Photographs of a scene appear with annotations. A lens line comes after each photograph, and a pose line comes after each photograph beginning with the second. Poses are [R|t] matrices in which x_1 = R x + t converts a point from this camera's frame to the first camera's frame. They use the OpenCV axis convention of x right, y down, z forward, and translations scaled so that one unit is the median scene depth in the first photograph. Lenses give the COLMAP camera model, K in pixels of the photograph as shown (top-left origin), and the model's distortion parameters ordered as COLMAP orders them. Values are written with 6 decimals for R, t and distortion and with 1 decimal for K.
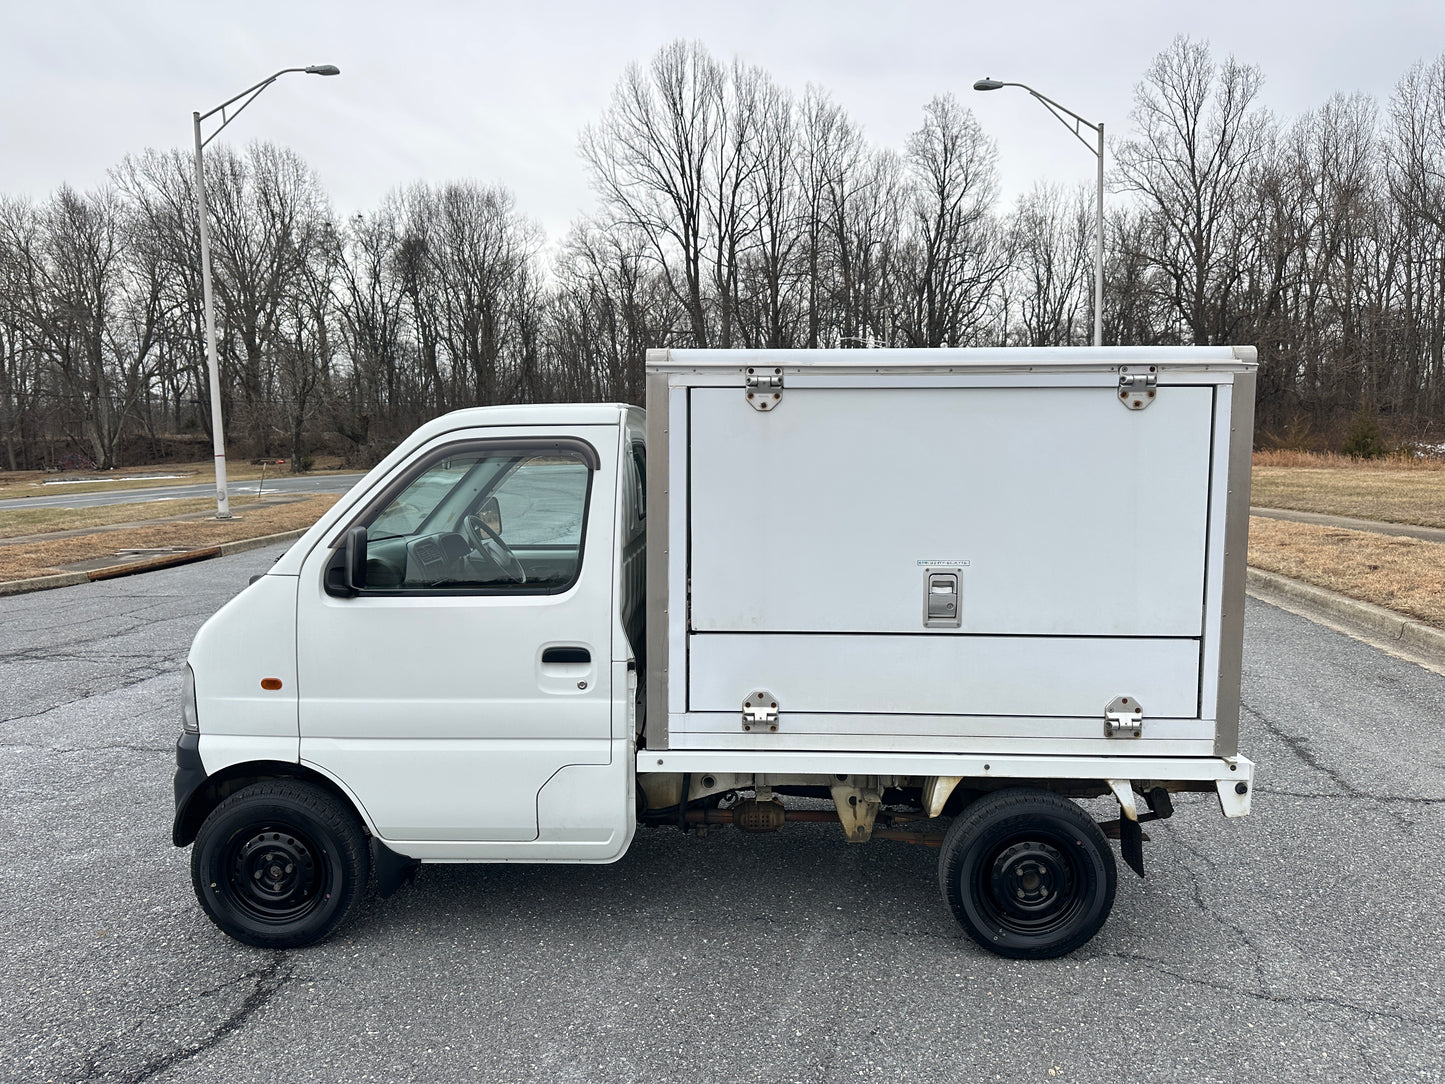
lens RADIAL K [[1029.7, 0, 727.4], [0, 1029.7, 529.9], [0, 0, 1]] dist [0.046372, -0.065639]
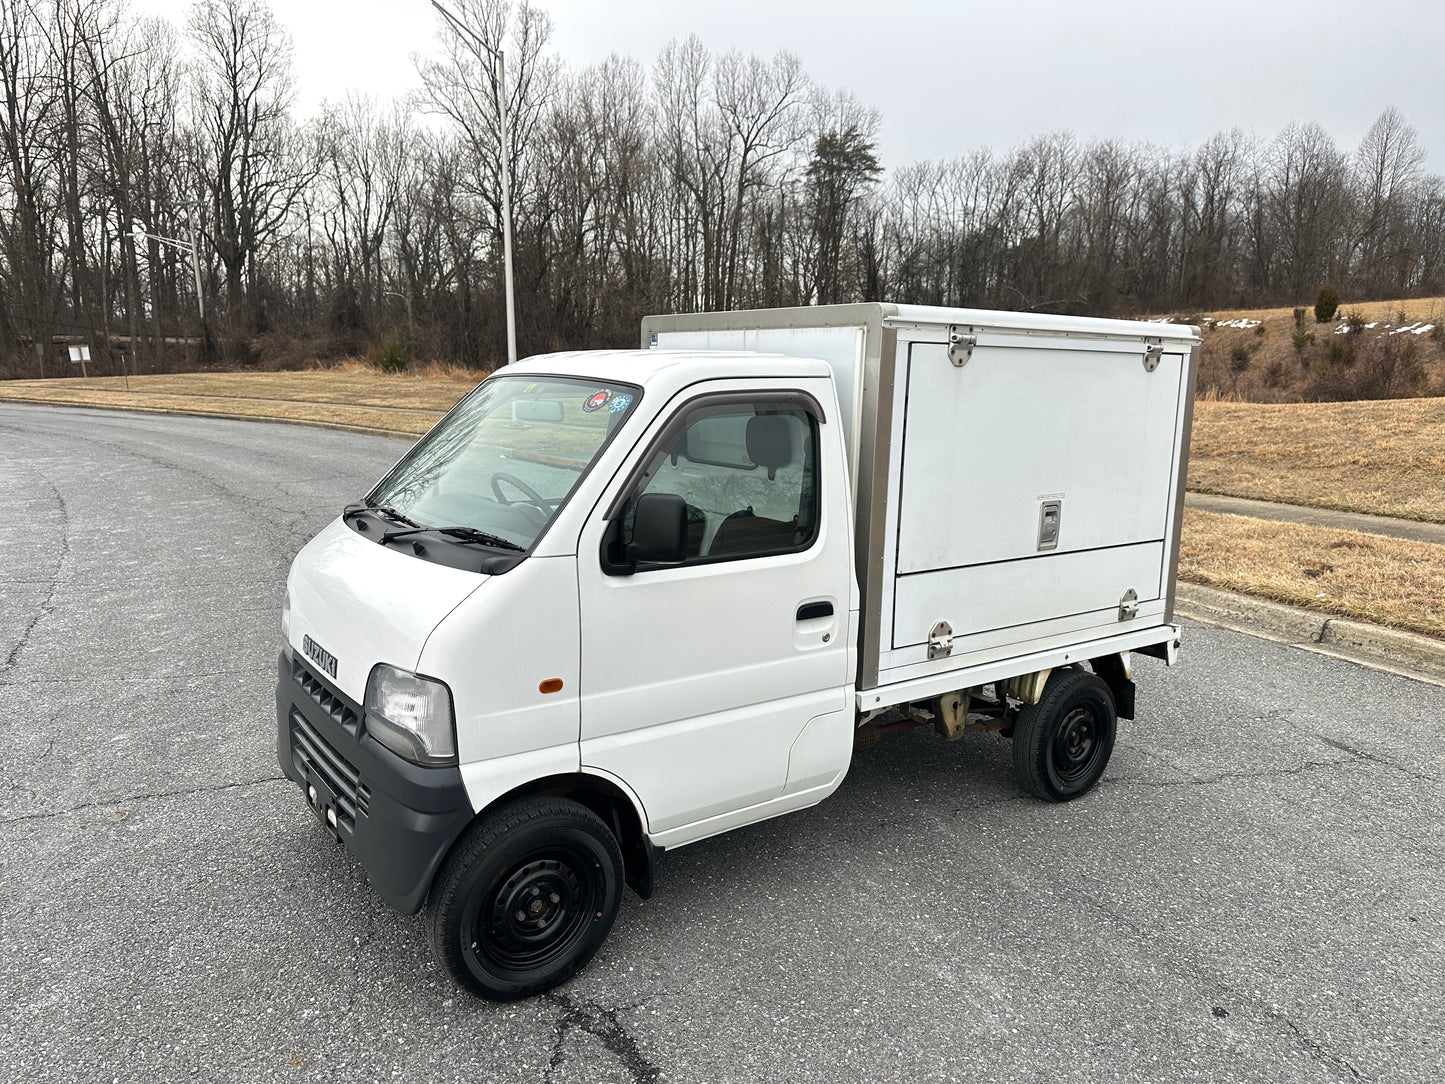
lens RADIAL K [[1028.0, 0, 725.1], [0, 1028.0, 547.4], [0, 0, 1]] dist [0.030577, -0.035412]
pose [[0.793769, -0.086073, 0.602098, -0.034665], [0.030712, 0.994345, 0.101657, -0.001800], [-0.607443, -0.062201, 0.791924, 0.011418]]
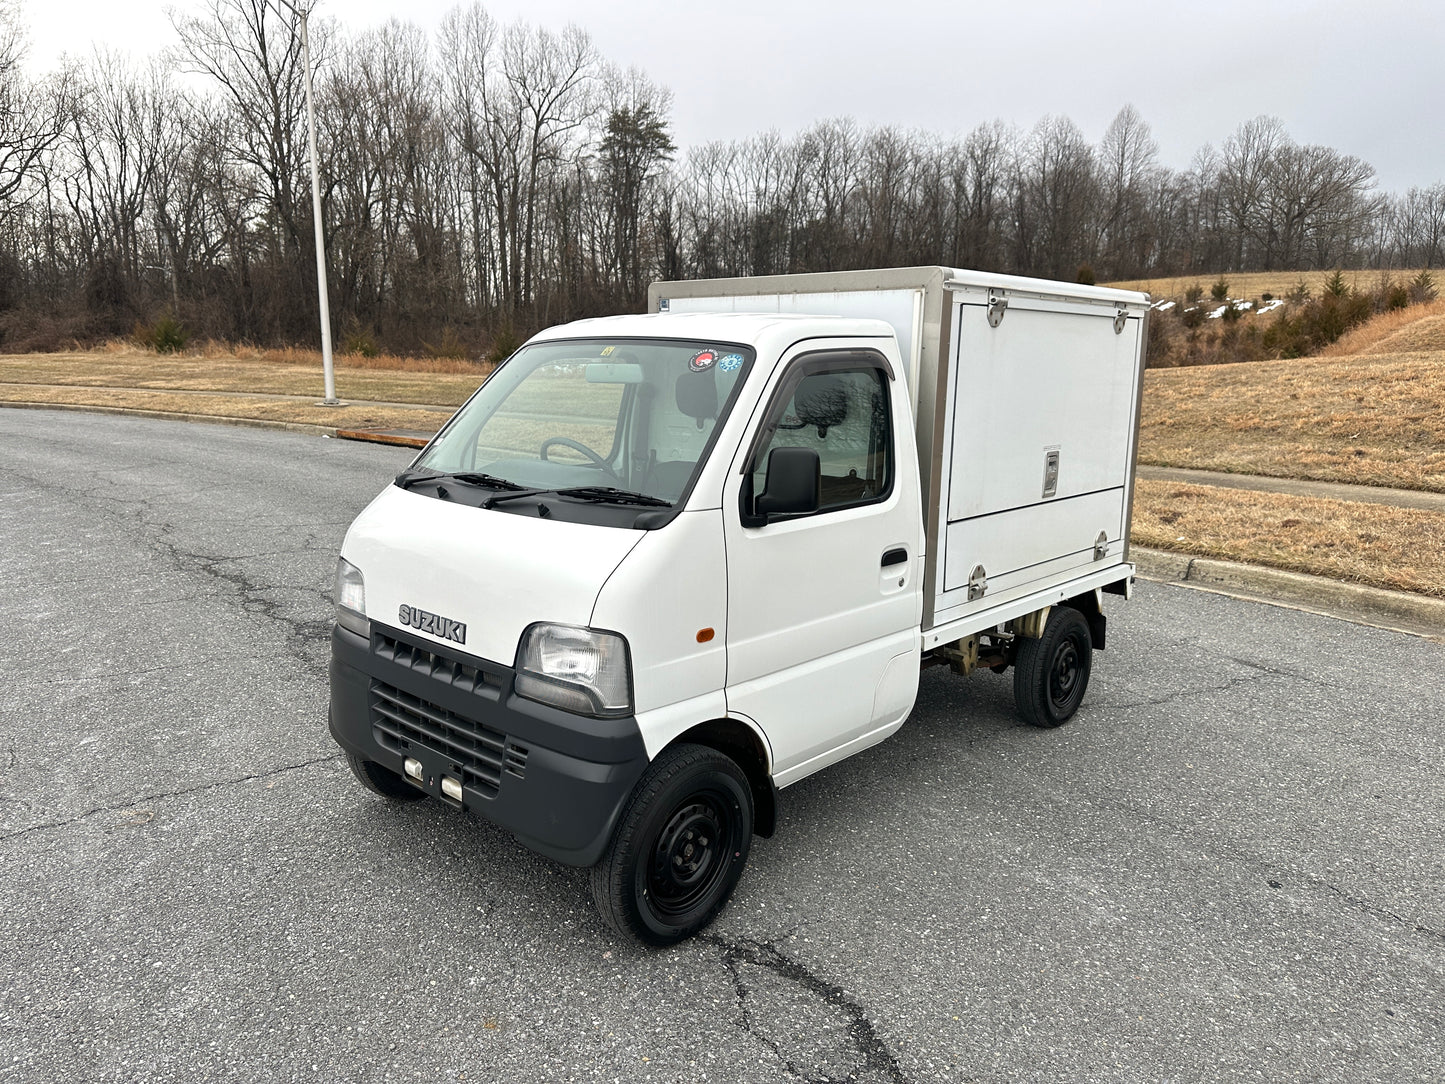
lens RADIAL K [[1028.0, 0, 722.6], [0, 1028.0, 535.0], [0, 0, 1]] dist [0.027722, -0.031702]
pose [[0.661036, -0.122597, 0.740272, -0.044590], [0.051364, 0.991641, 0.118360, -0.001453], [-0.748594, -0.040218, 0.661807, 0.018344]]
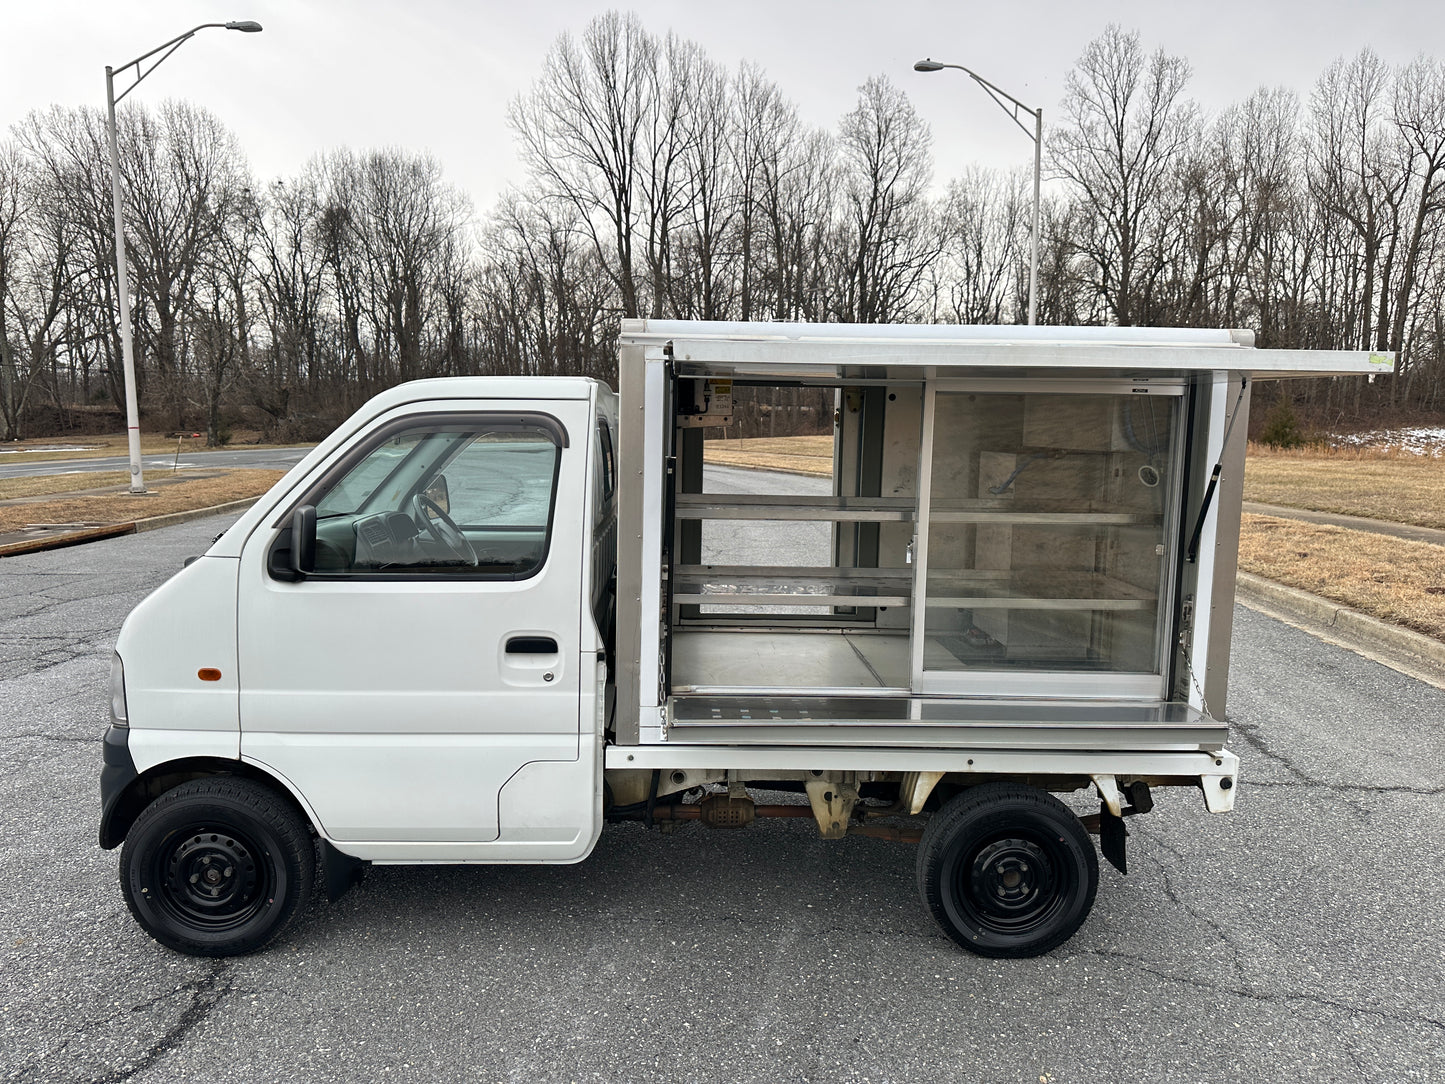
lens RADIAL K [[1033.8, 0, 713.0], [0, 1033.8, 533.6], [0, 0, 1]] dist [0.028715, -0.038220]
pose [[0.998398, 0.009683, 0.055748, -0.001887], [-0.010901, 0.999707, 0.021602, -0.000075], [-0.055523, -0.022175, 0.998211, 0.002289]]
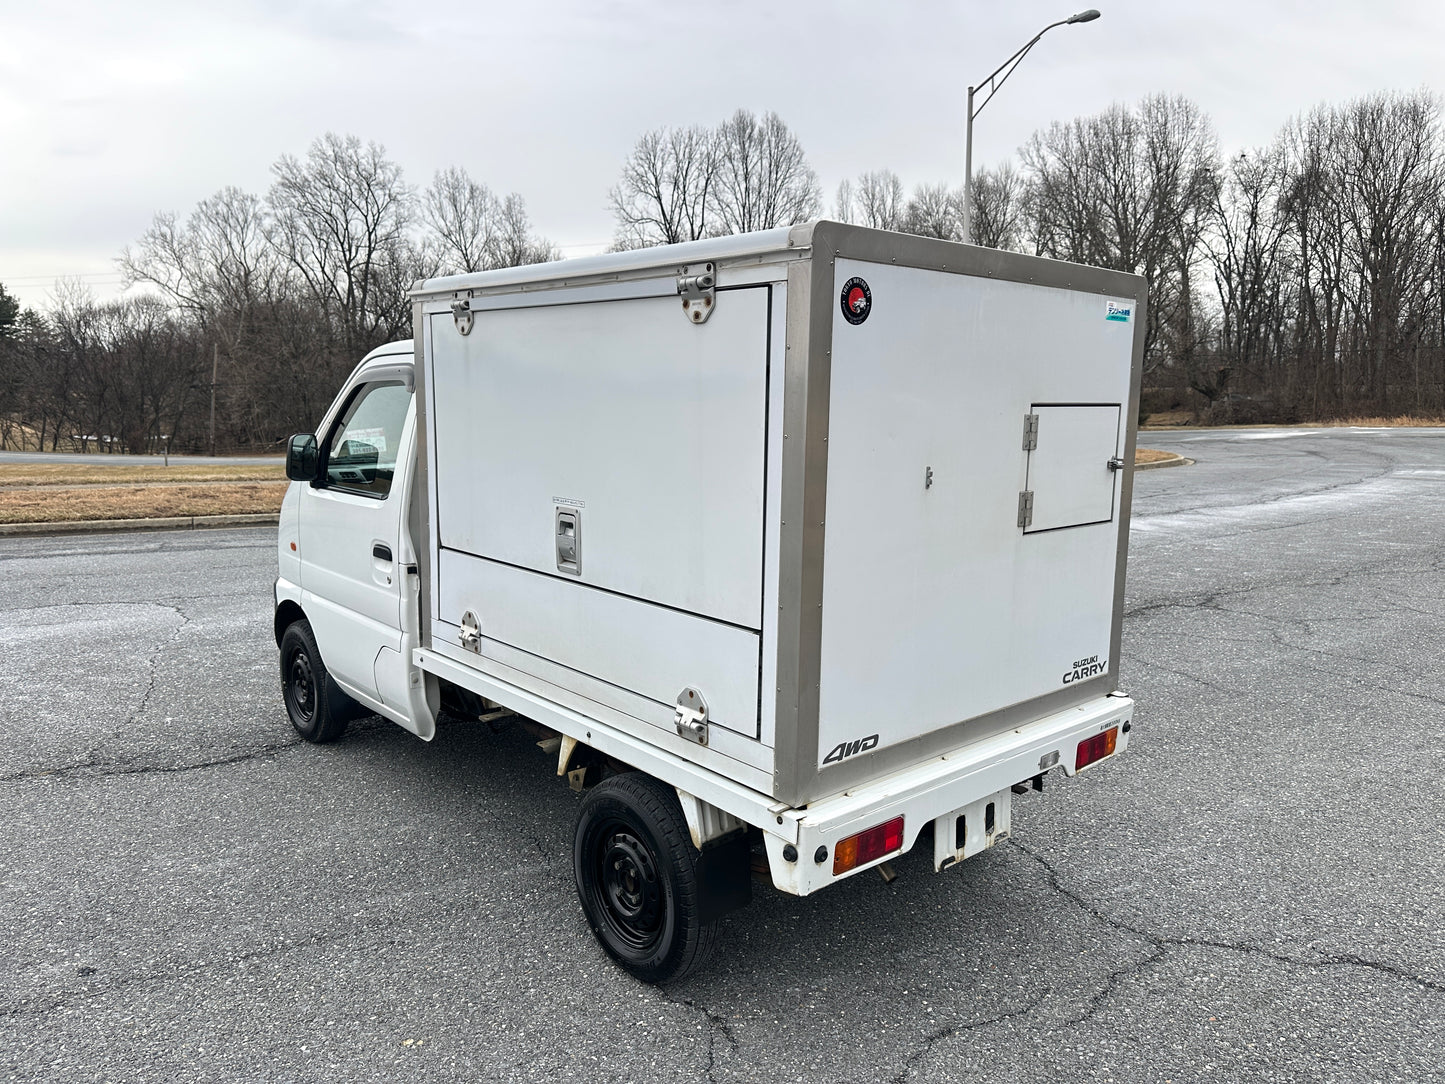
lens RADIAL K [[1027.5, 0, 724.9], [0, 1027.5, 532.6], [0, 0, 1]] dist [0.033391, -0.038149]
pose [[0.680994, 0.108089, -0.724268, 0.040326], [-0.075782, 0.994138, 0.077110, -0.000885], [0.728358, 0.002375, 0.685193, 0.020237]]
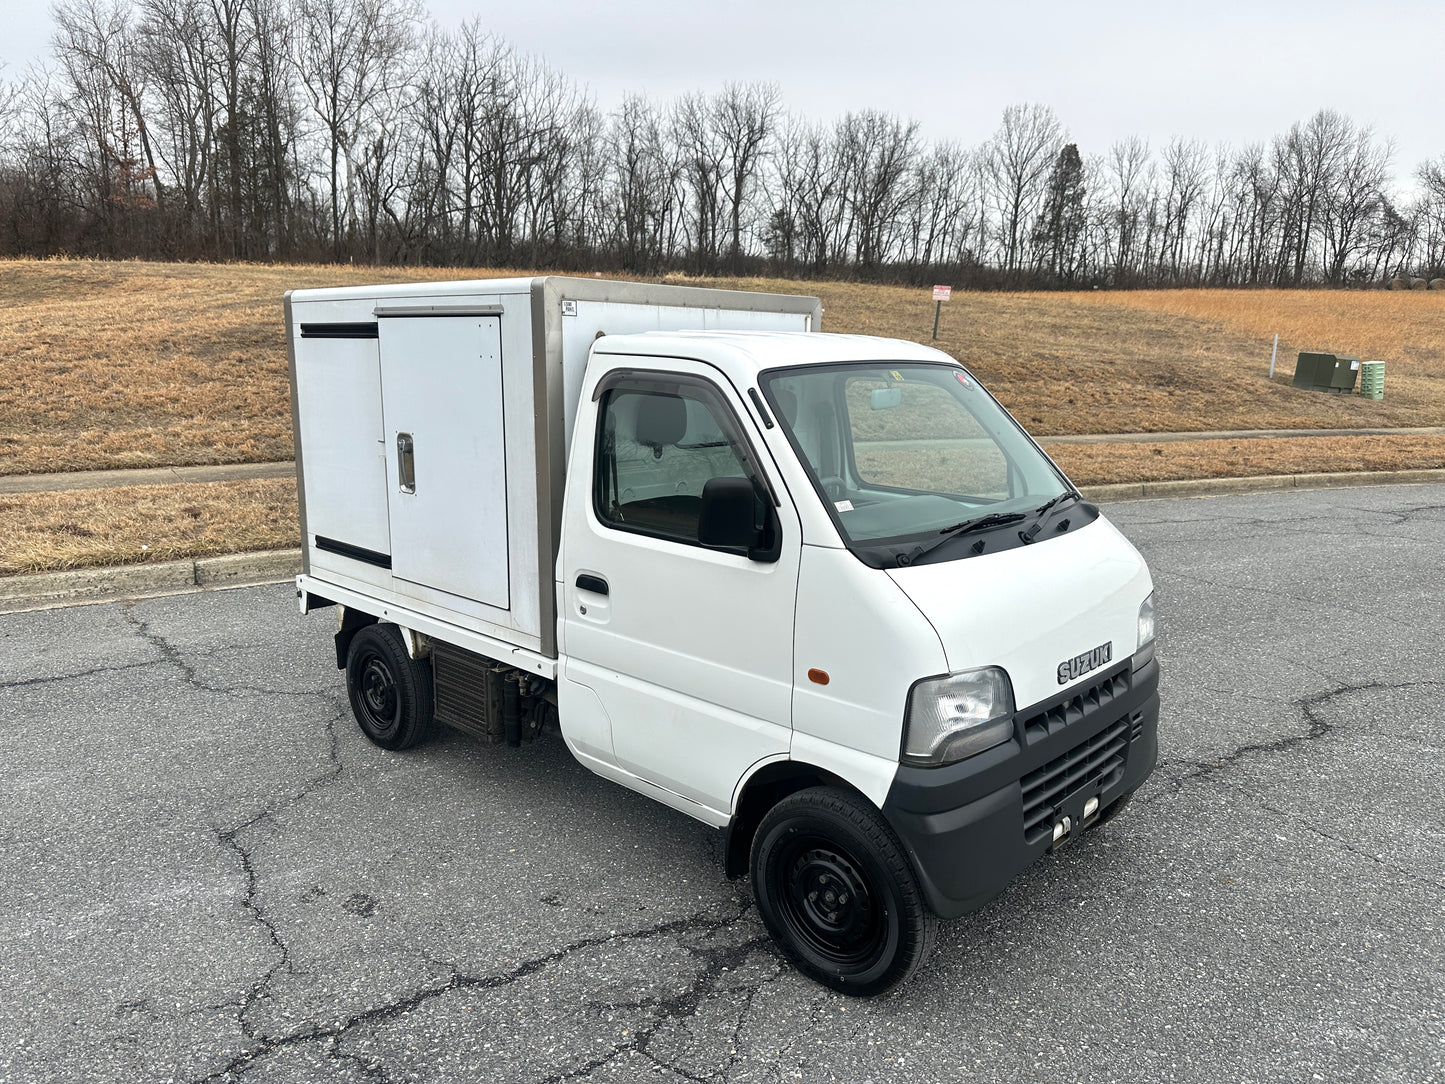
lens RADIAL K [[1028.0, 0, 725.1], [0, 1028.0, 547.4], [0, 0, 1]] dist [0.030577, -0.035412]
pose [[-0.741860, -0.140619, 0.655645, -0.038128], [0.043832, 0.965504, 0.256672, -0.008718], [-0.669121, 0.219153, -0.710105, 0.087909]]
